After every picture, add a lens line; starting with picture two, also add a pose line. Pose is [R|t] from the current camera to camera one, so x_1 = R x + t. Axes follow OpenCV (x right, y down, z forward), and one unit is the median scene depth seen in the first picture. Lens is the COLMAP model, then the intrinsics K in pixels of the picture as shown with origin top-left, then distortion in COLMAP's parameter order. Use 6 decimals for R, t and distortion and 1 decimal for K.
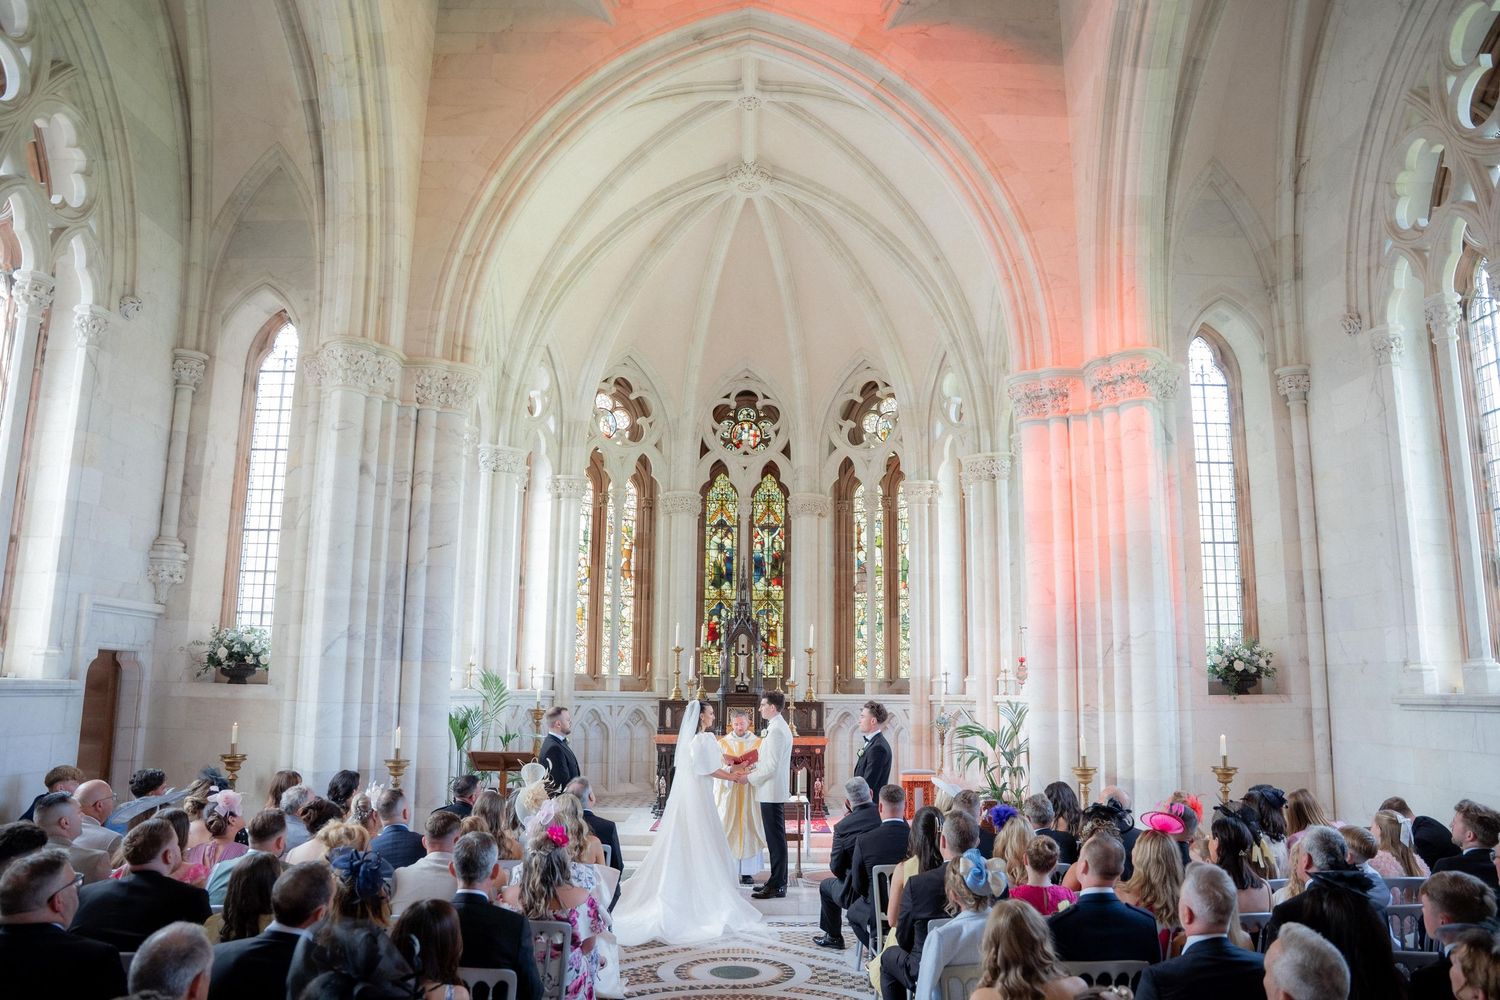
lens RADIAL K [[1082.0, 0, 767.3], [0, 1082.0, 488.6], [0, 0, 1]] dist [-0.183165, 0.144371]
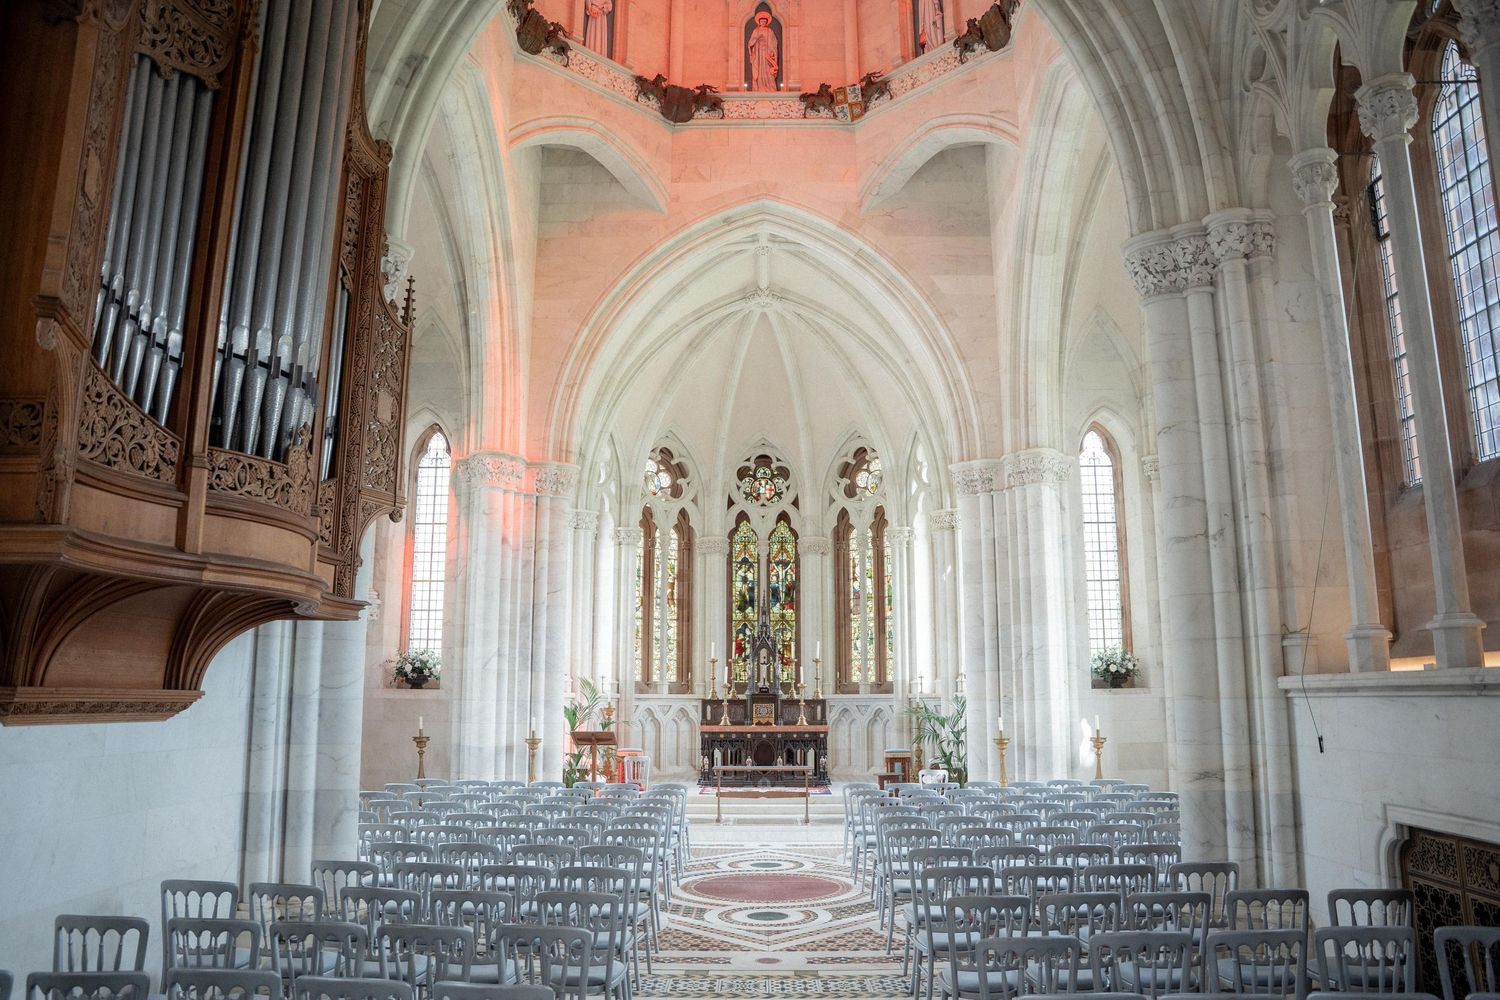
lens RADIAL K [[1048.4, 0, 750.0], [0, 1048.4, 500.0], [0, 0, 1]] dist [-0.175252, 0.129754]
pose [[0.999513, -0.015159, -0.027290, -0.002441], [0.015046, 0.999877, -0.004356, -0.039330], [0.027353, 0.003944, 0.999618, -0.264333]]
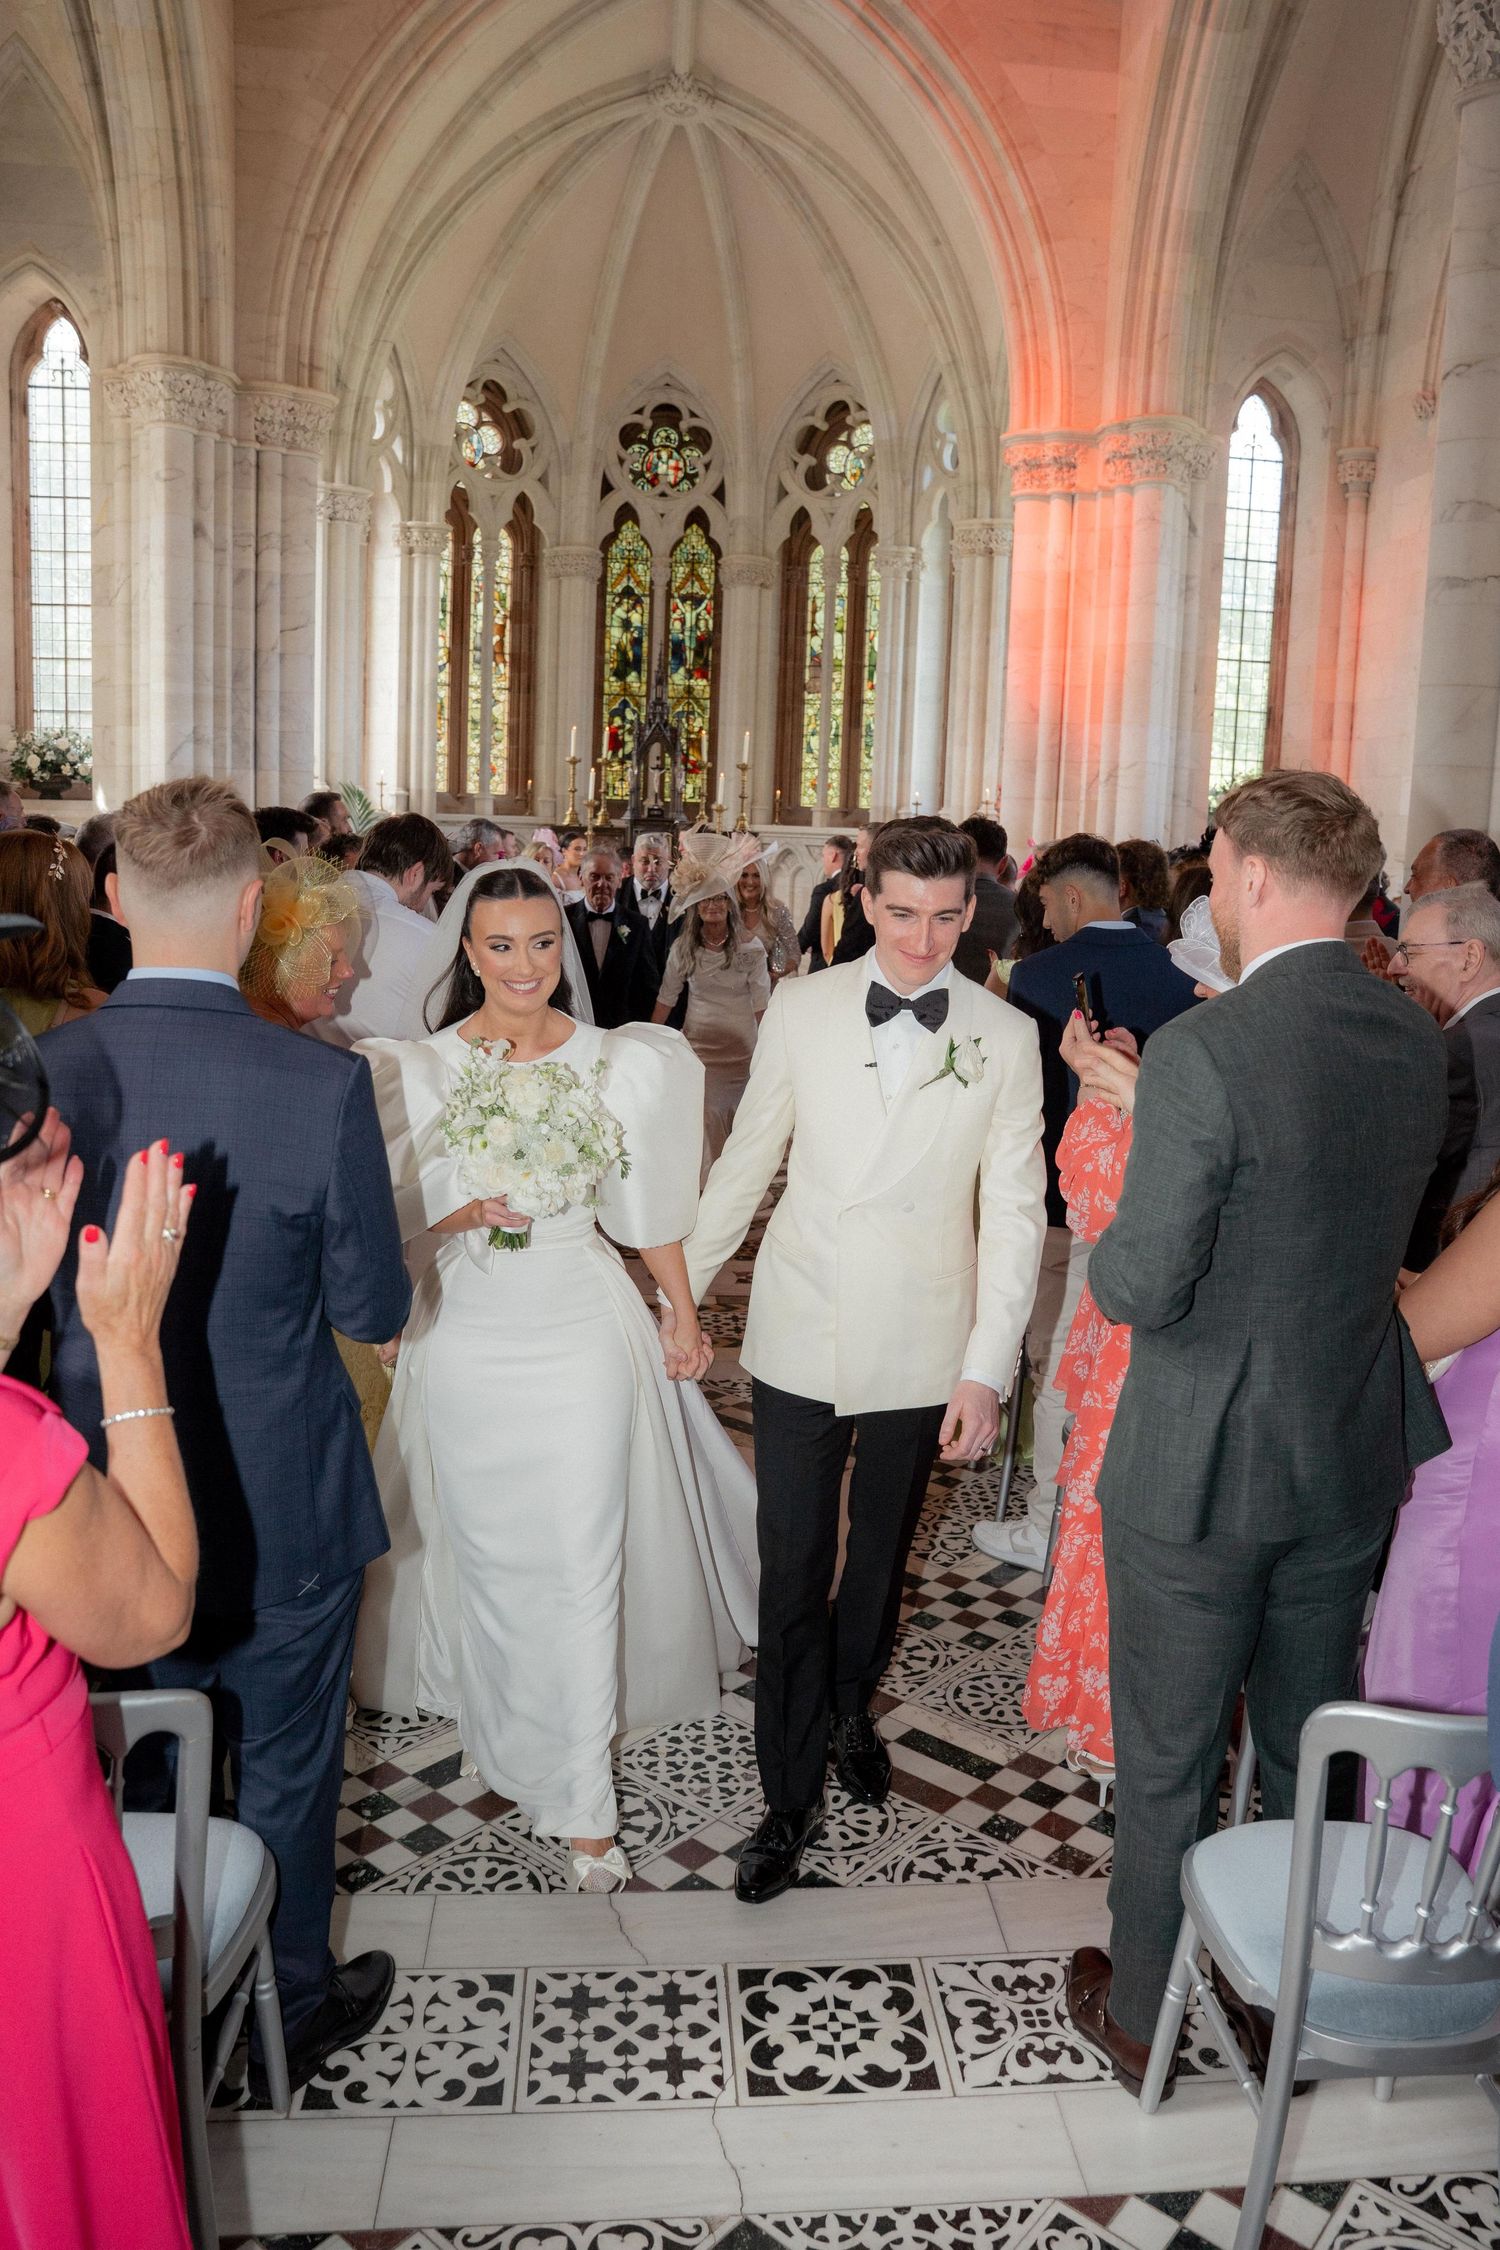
lens RADIAL K [[1662.5, 0, 816.4], [0, 1662.5, 1131.0], [0, 0, 1]] dist [-0.178248, 0.134551]
pose [[0.995781, 0.014892, 0.090546, -0.011649], [-0.046113, 0.934313, 0.353459, -0.026644], [-0.079334, -0.356143, 0.931058, -0.203043]]
